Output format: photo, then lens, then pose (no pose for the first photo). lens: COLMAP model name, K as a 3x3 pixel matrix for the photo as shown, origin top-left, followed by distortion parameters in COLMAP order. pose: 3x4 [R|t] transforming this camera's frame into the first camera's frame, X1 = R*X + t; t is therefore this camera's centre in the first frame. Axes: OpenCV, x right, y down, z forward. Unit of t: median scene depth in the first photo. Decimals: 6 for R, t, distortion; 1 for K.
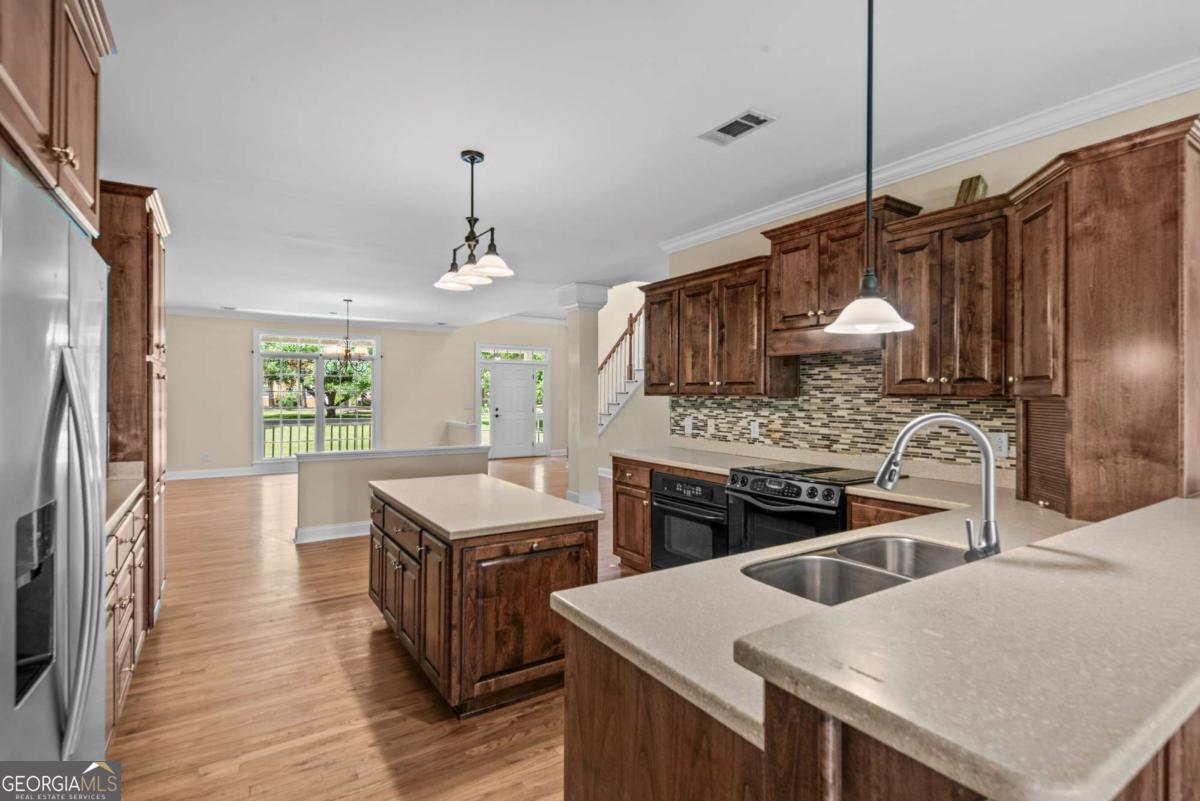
lens RADIAL K [[558.9, 0, 618.3], [0, 558.9, 397.7], [0, 0, 1]] dist [0.003538, -0.003185]
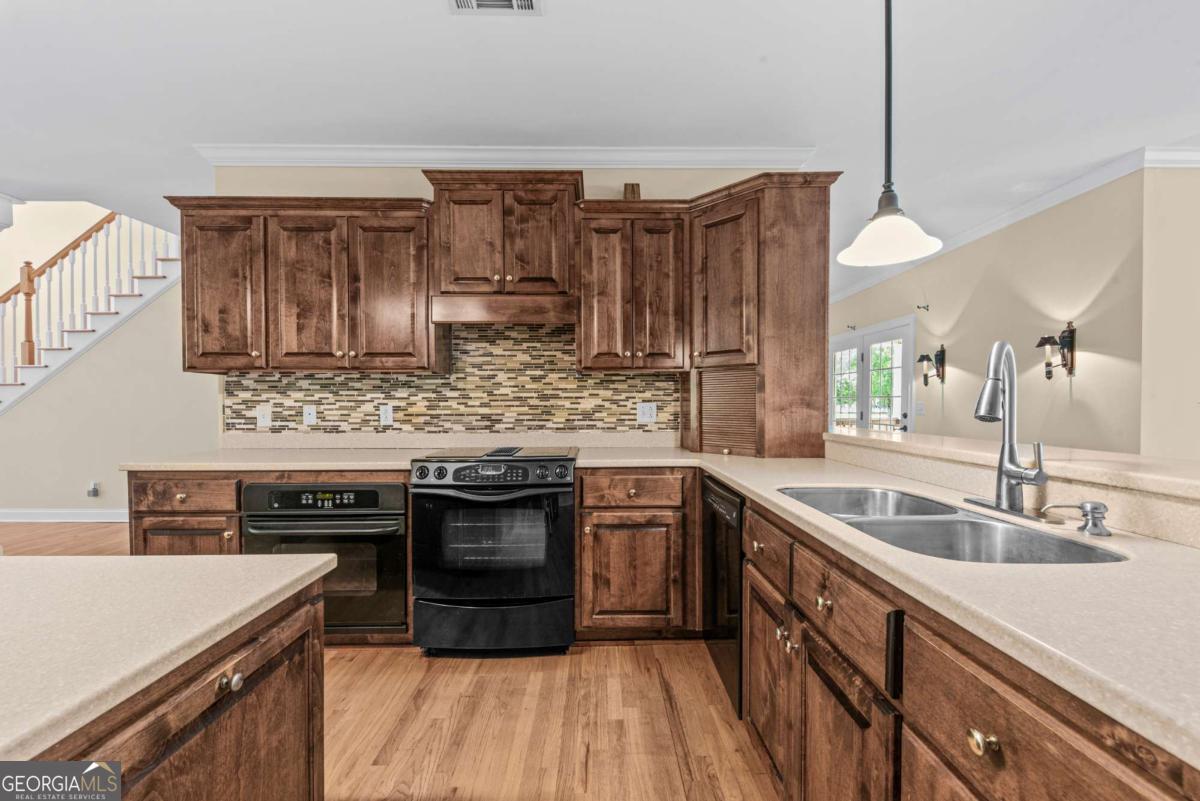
lens RADIAL K [[475.6, 0, 596.2], [0, 475.6, 409.6], [0, 0, 1]] dist [0.006768, -0.002990]
pose [[0.559947, -0.018107, 0.828330, -0.194306], [0.008714, 0.999835, 0.015966, 0.048306], [-0.828482, -0.001722, 0.560012, 0.414958]]
